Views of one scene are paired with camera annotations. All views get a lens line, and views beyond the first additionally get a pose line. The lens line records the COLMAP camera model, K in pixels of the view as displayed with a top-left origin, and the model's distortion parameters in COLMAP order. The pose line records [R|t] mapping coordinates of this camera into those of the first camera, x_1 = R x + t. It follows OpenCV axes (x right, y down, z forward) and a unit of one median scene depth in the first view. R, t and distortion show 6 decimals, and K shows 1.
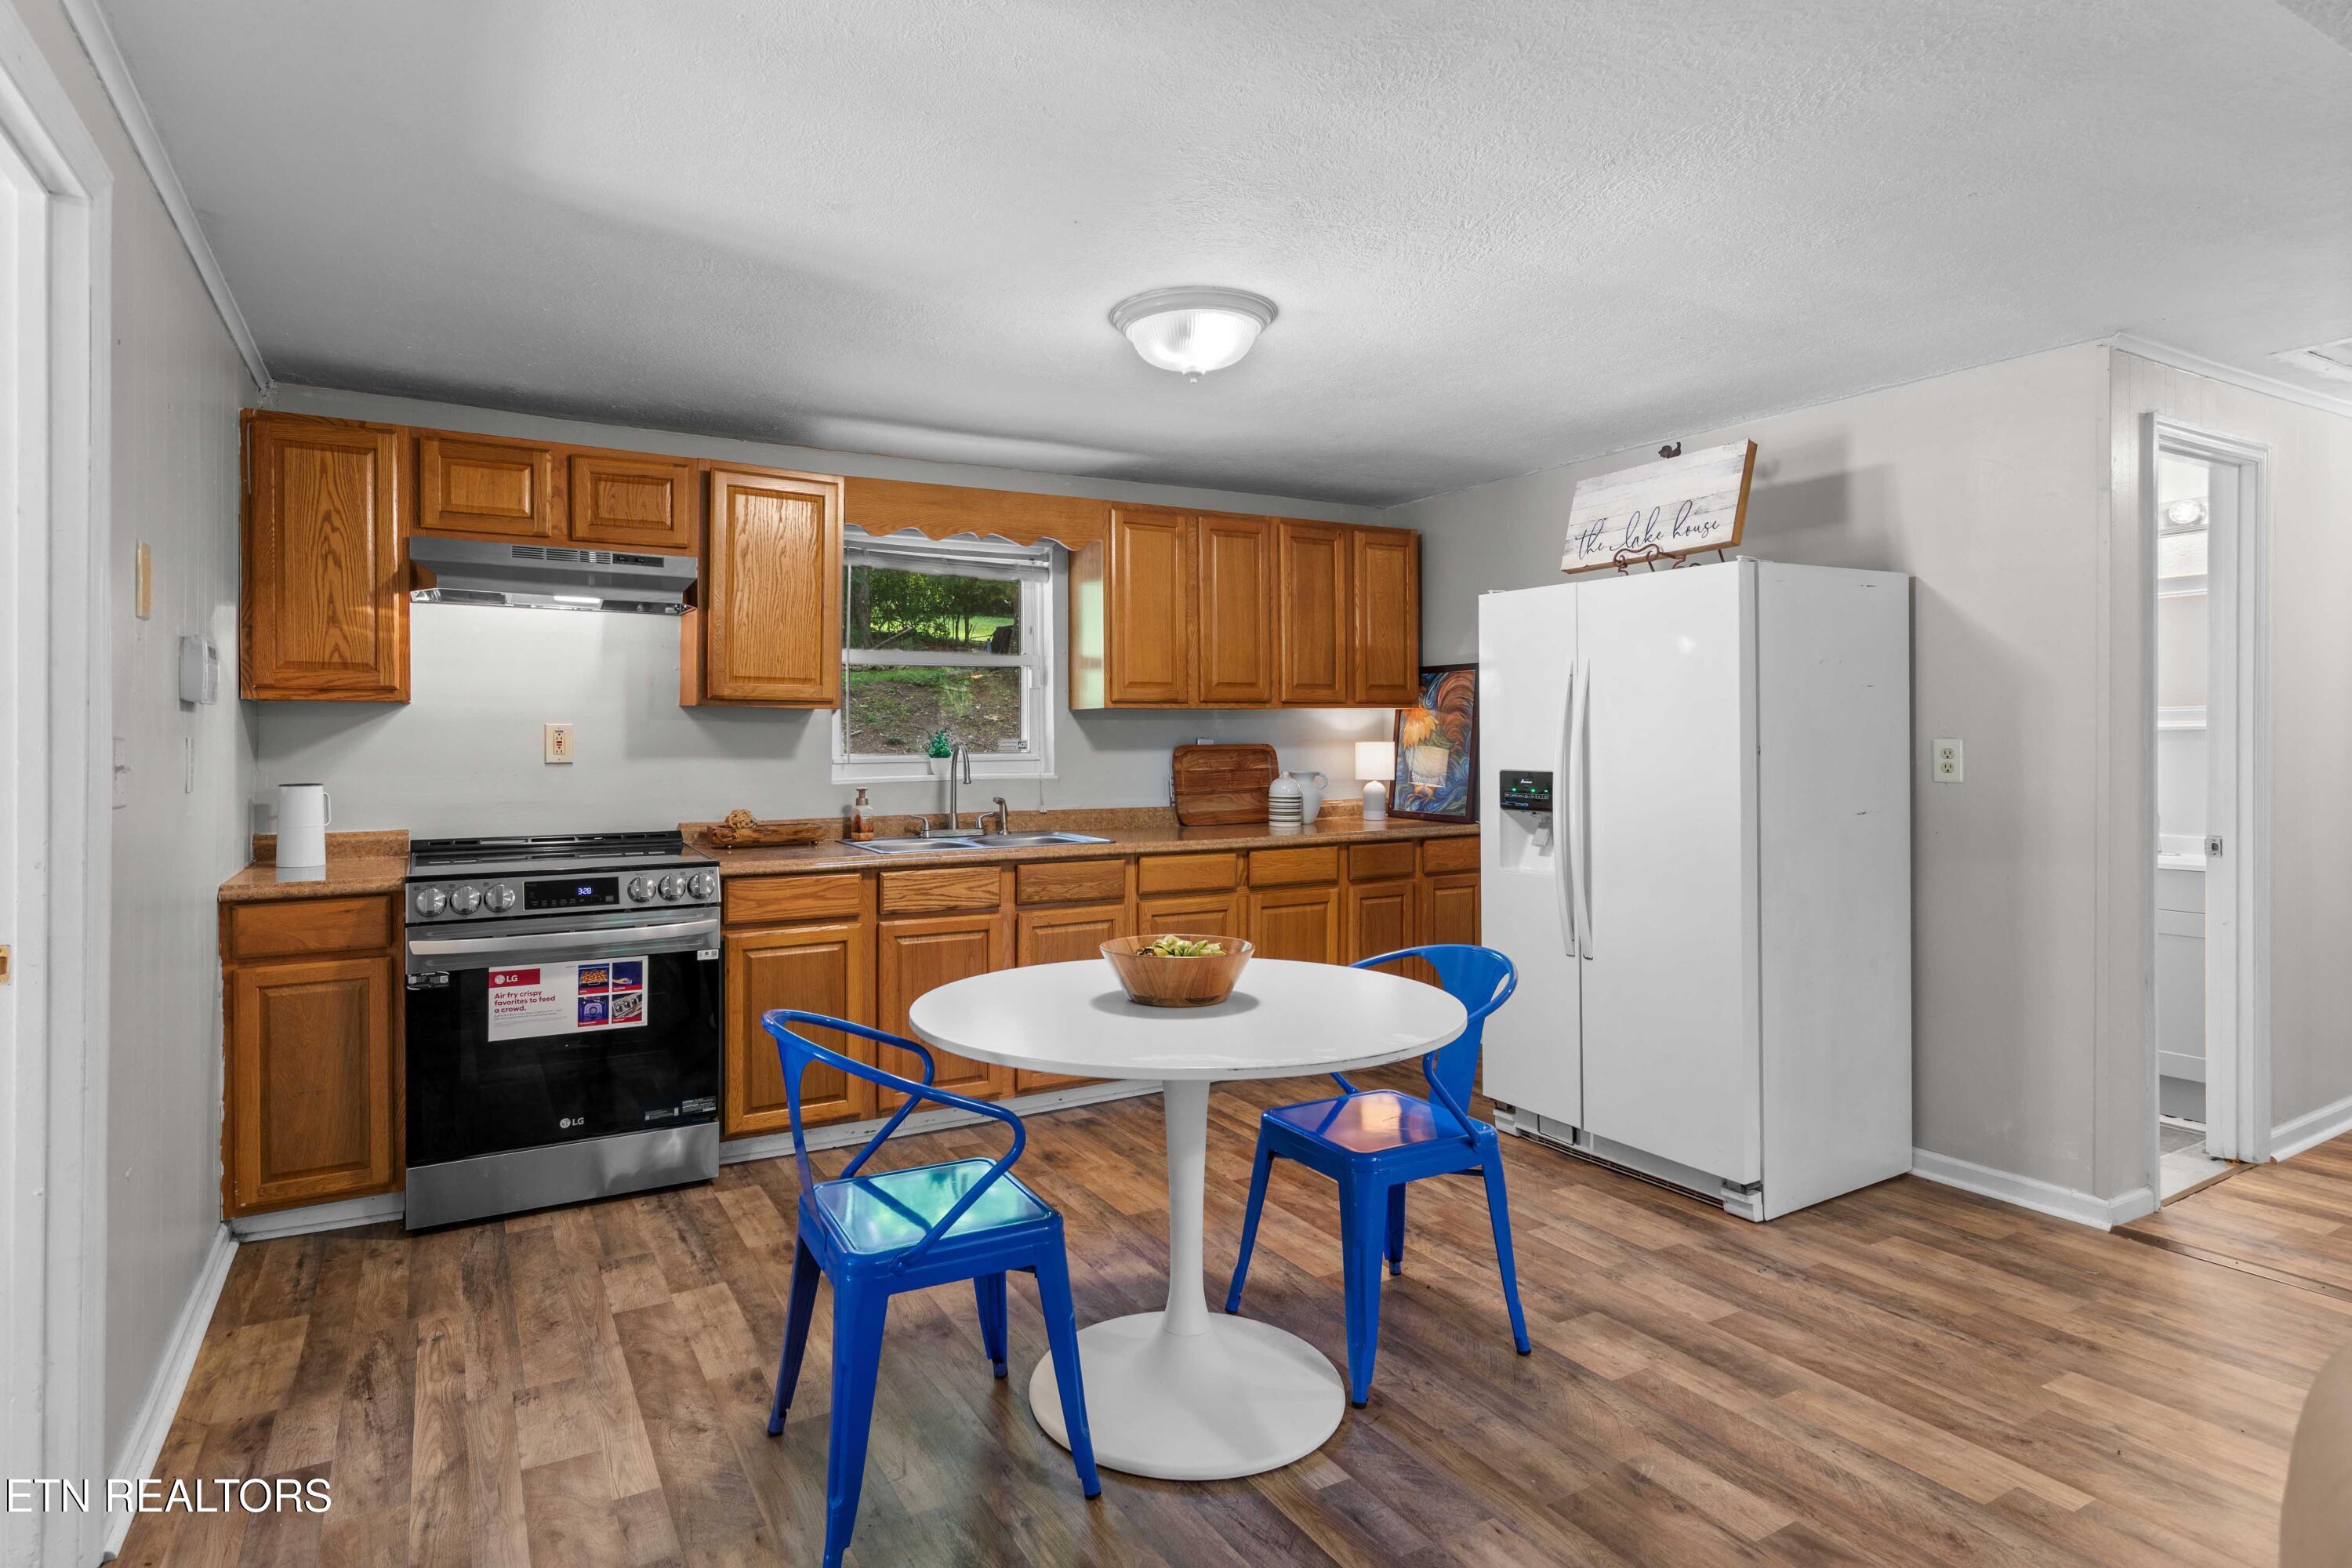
lens RADIAL K [[1217.7, 0, 1145.0], [0, 1217.7, 732.5], [0, 0, 1]] dist [0.000778, -0.000052]
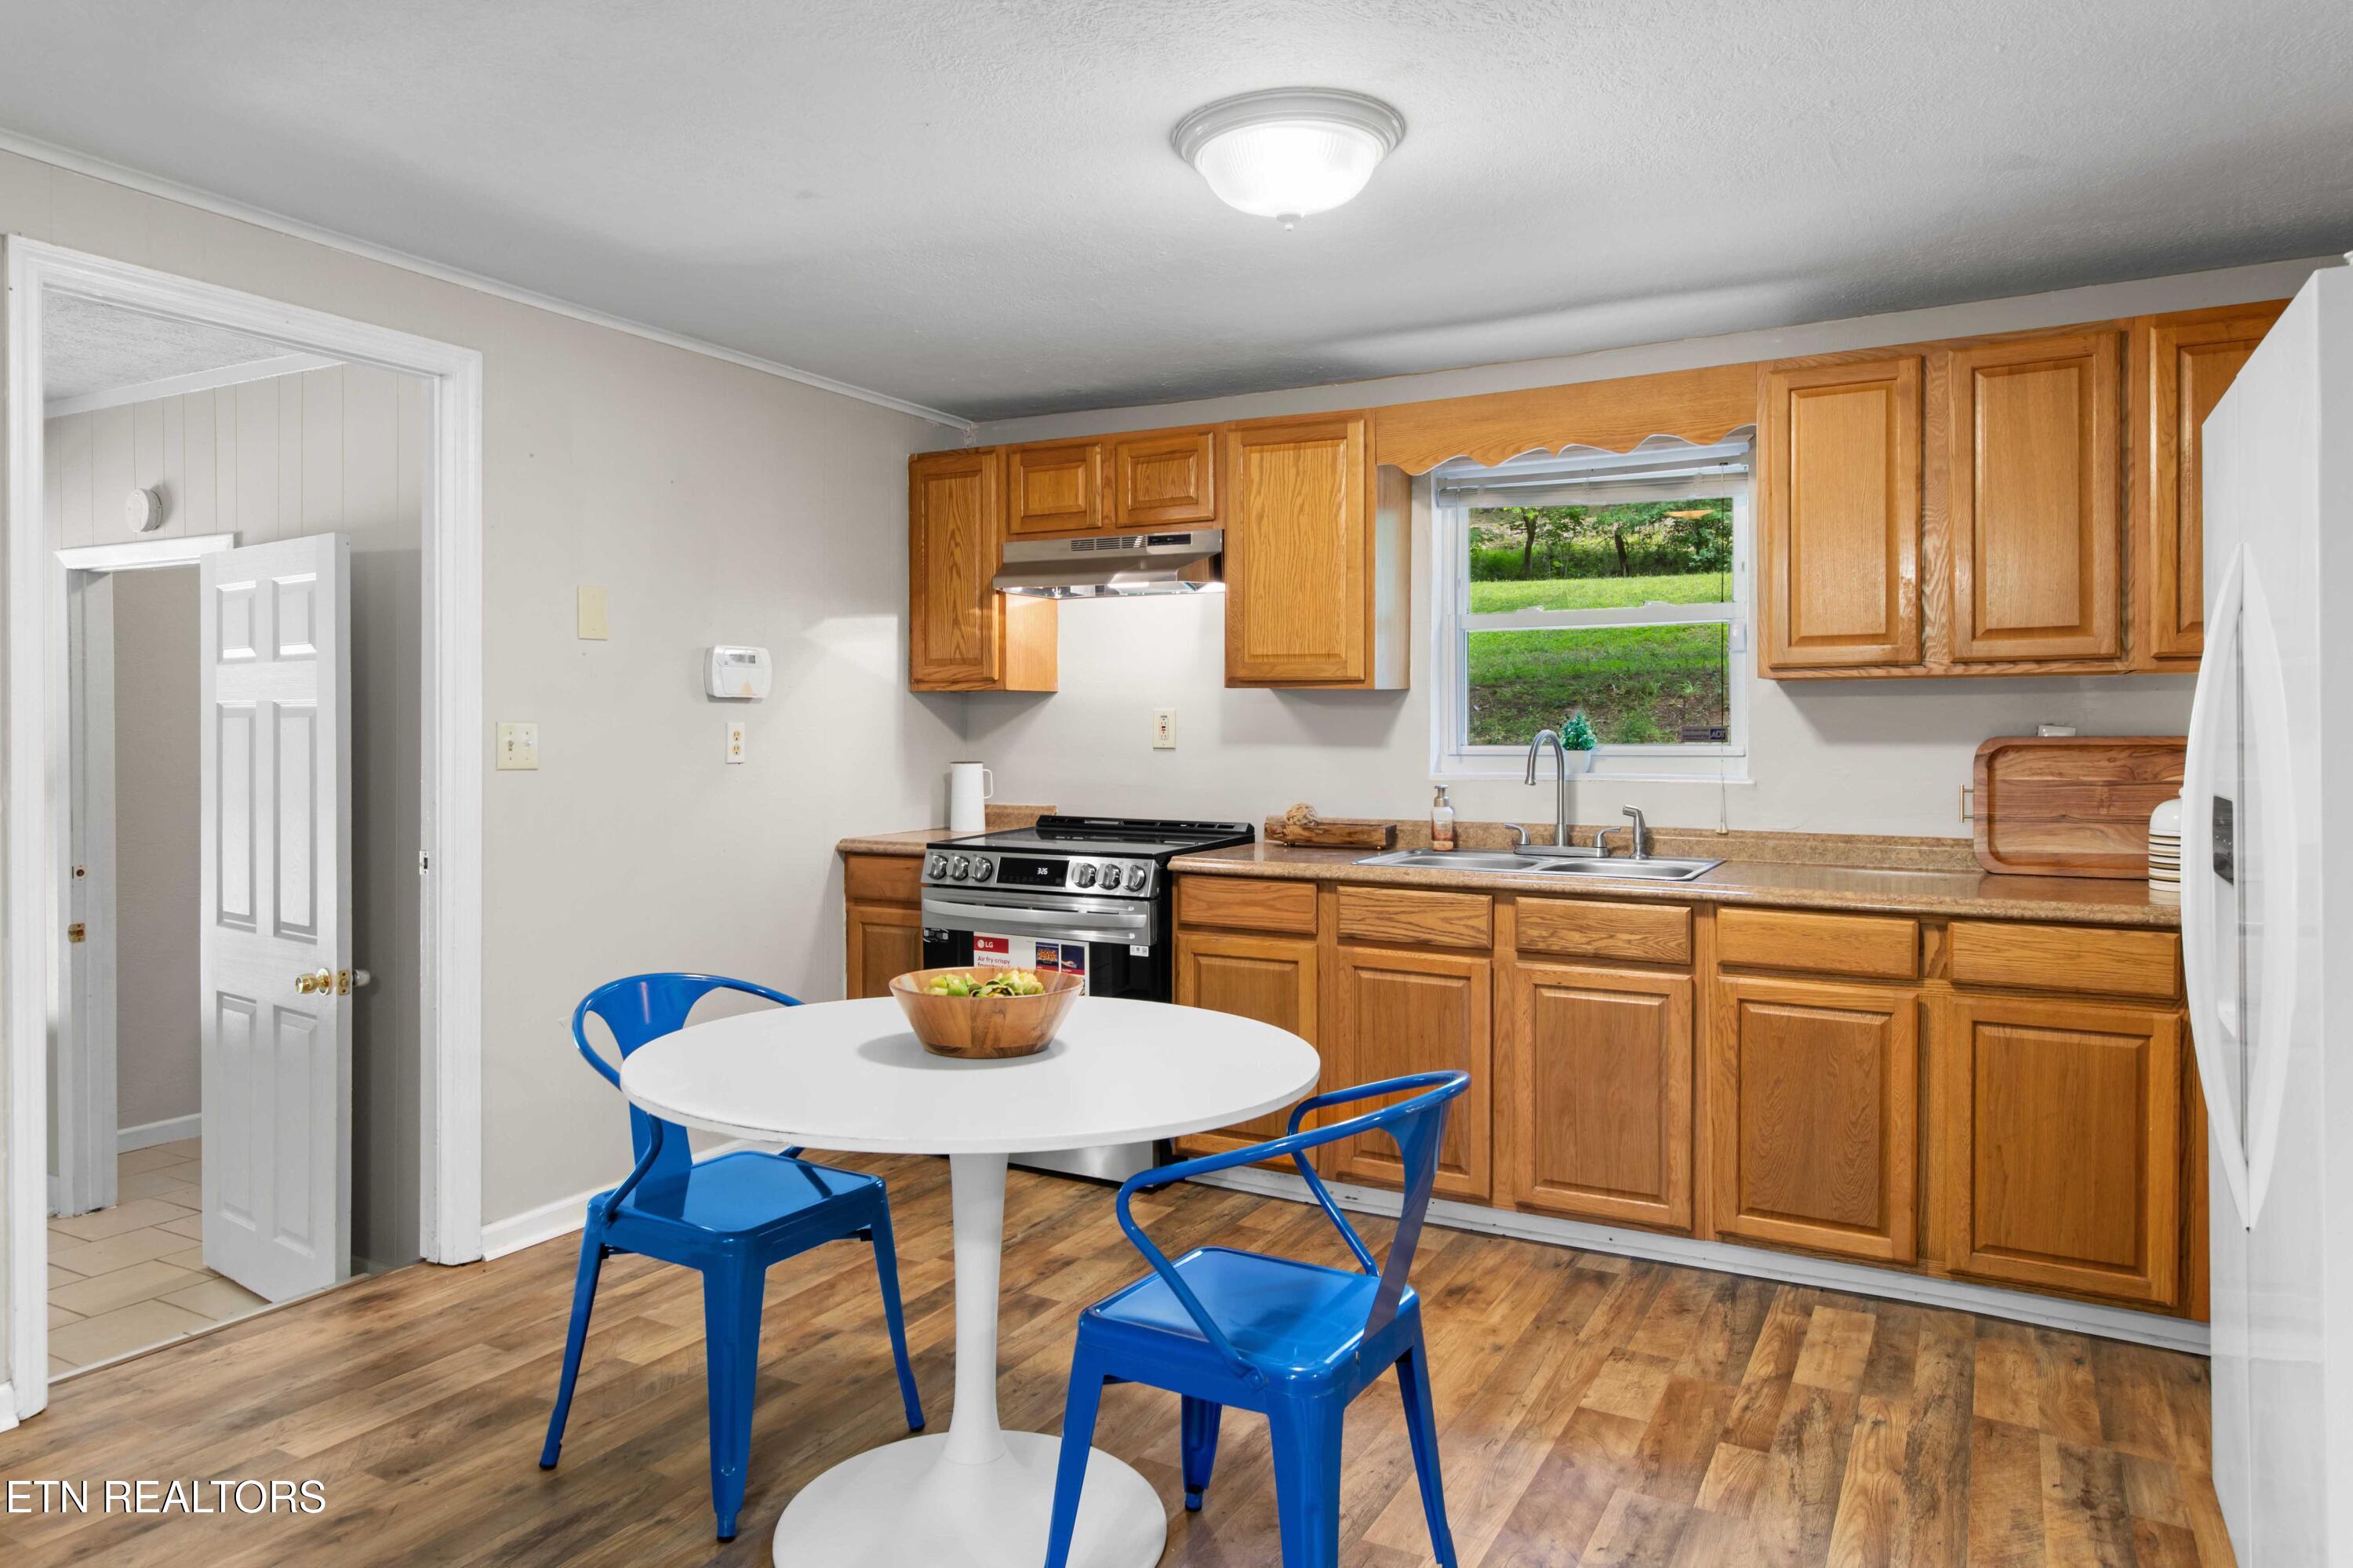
lens RADIAL K [[1504.1, 0, 1177.2], [0, 1504.1, 730.0], [0, 0, 1]] dist [0.001516, -0.000574]
pose [[0.524024, 0.005167, -0.851688, 0.601212], [0.002354, 0.999969, 0.007515, 0.000868], [0.851700, -0.005943, 0.523995, 0.374862]]
